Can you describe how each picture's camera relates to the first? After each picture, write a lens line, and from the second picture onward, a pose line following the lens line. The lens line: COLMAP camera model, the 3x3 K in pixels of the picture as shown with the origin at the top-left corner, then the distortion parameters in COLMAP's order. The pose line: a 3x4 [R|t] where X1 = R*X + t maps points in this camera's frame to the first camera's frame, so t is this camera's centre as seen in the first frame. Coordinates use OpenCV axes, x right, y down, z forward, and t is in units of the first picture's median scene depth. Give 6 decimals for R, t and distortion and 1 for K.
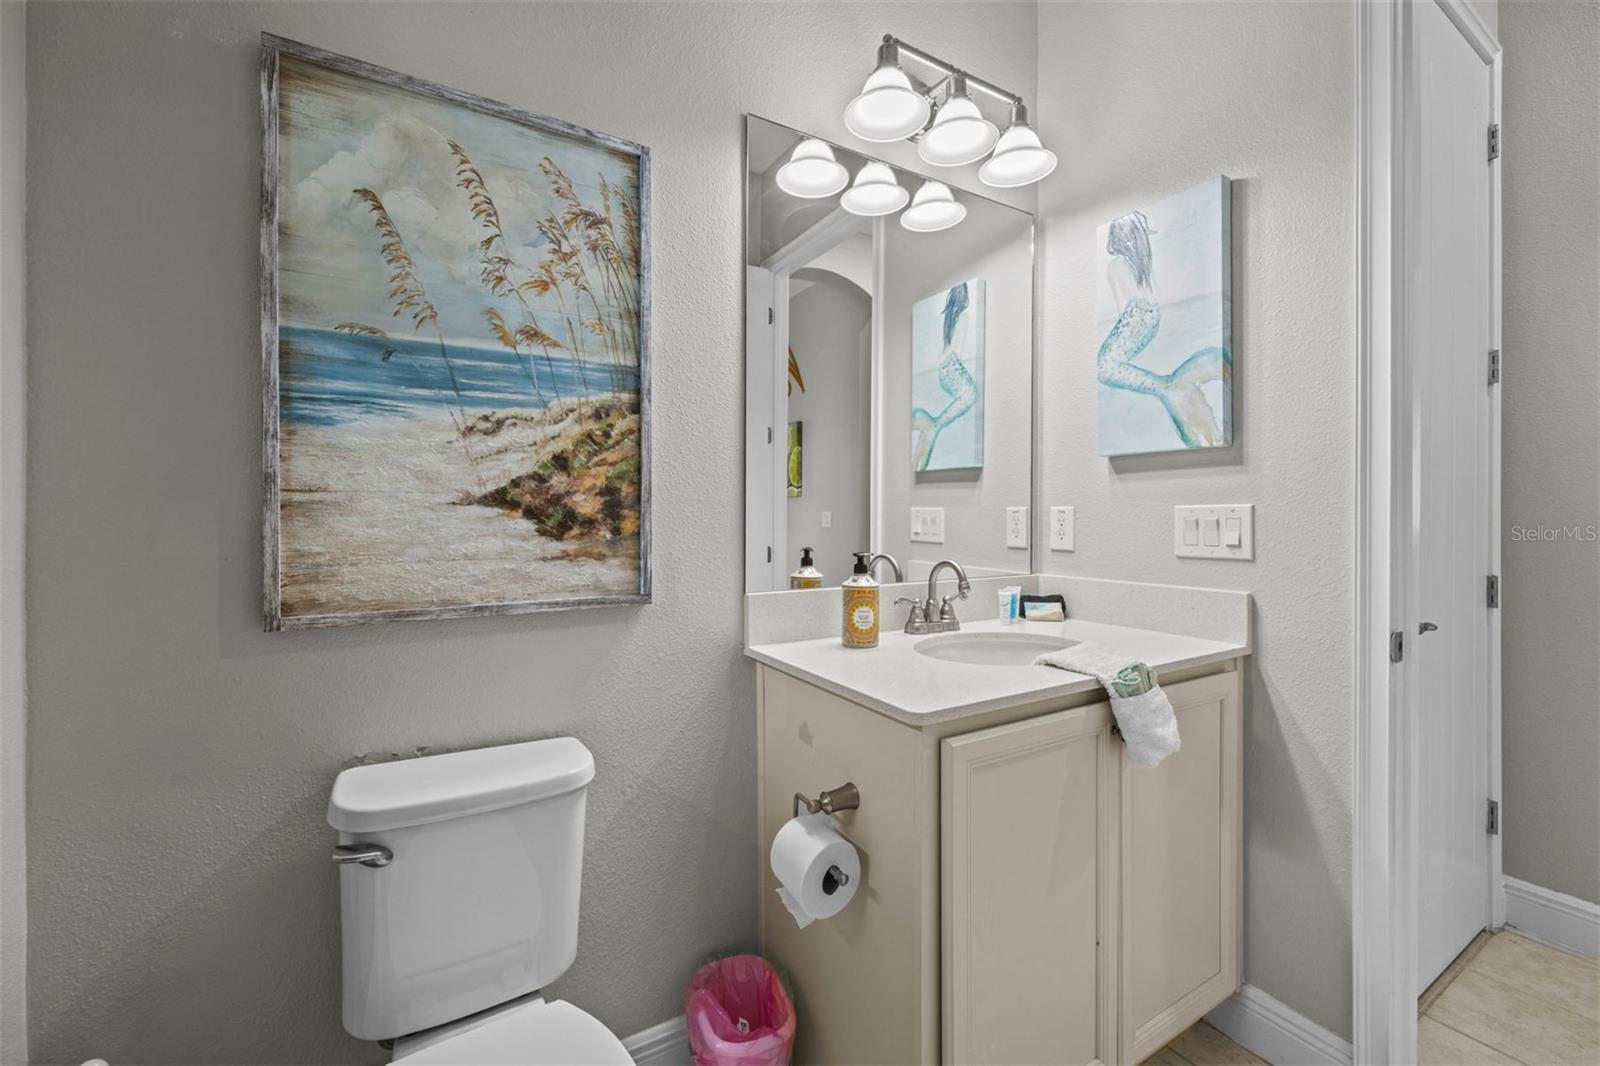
lens RADIAL K [[645.4, 0, 793.8], [0, 645.4, 521.8], [0, 0, 1]] dist [-0.001270, 0.000174]
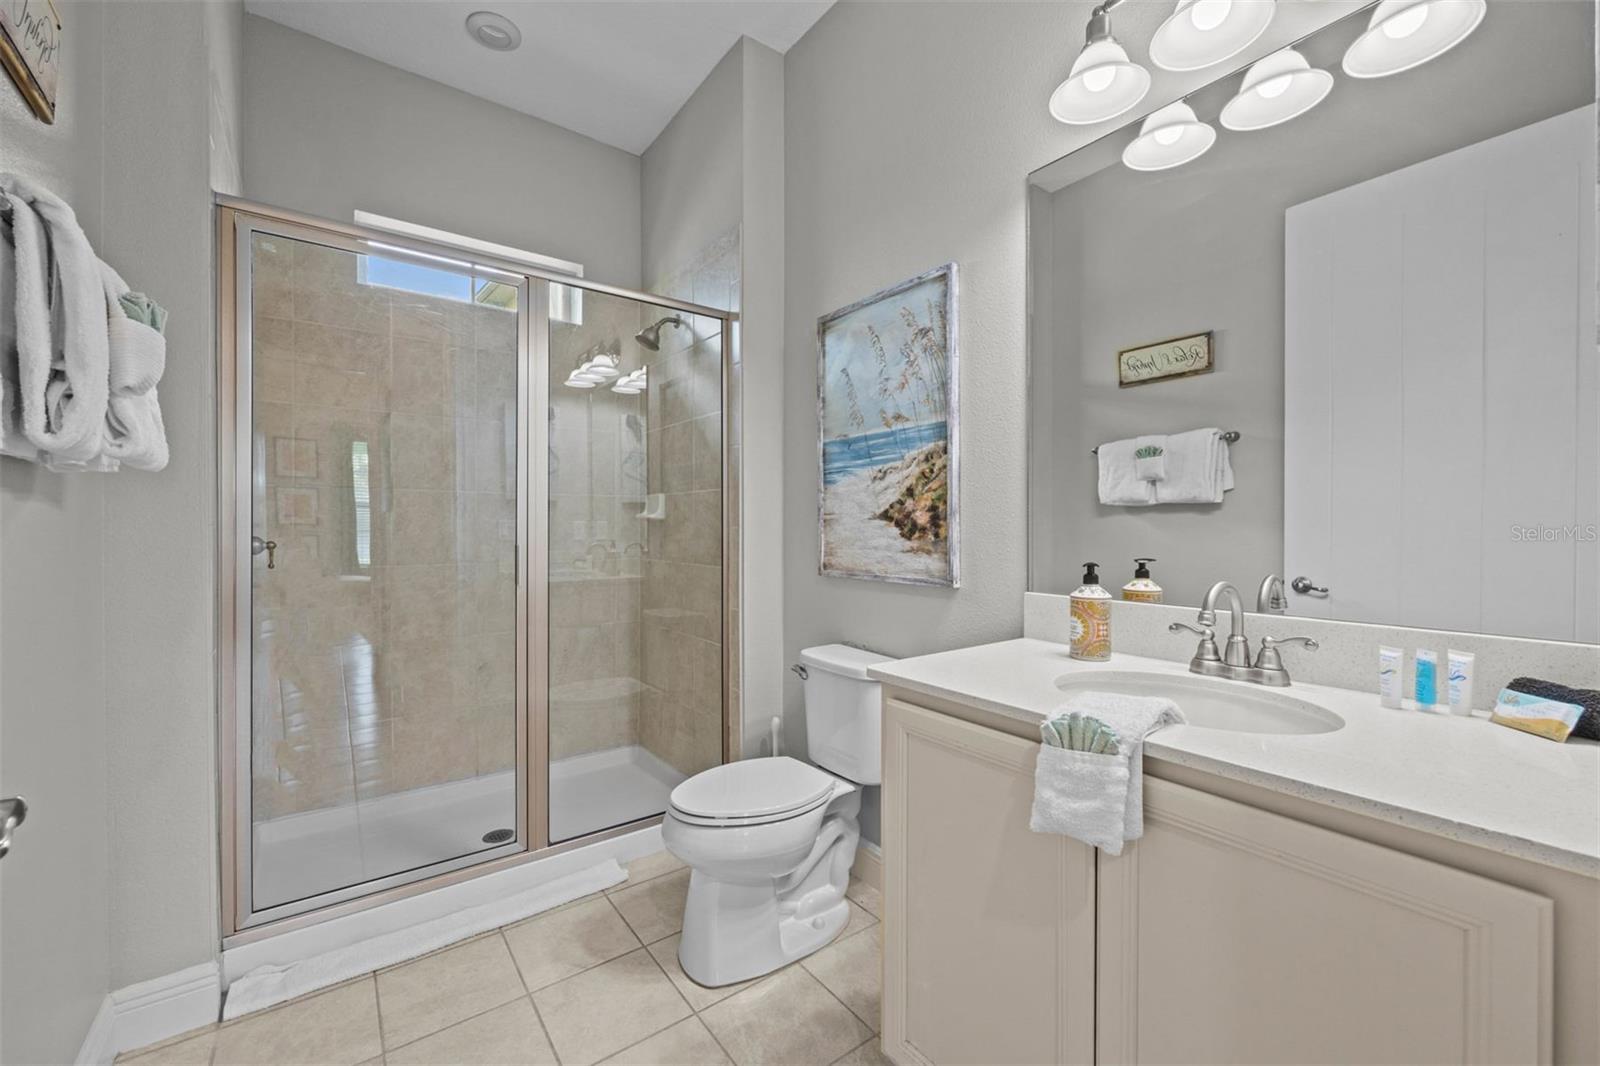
lens RADIAL K [[645.4, 0, 793.8], [0, 645.4, 521.8], [0, 0, 1]] dist [-0.001270, 0.000174]
pose [[0.093031, -0.000633, -0.995663, 1.217571], [0.001685, 0.999998, -0.000478, -0.017466], [0.995662, -0.001633, 0.093032, 0.562190]]
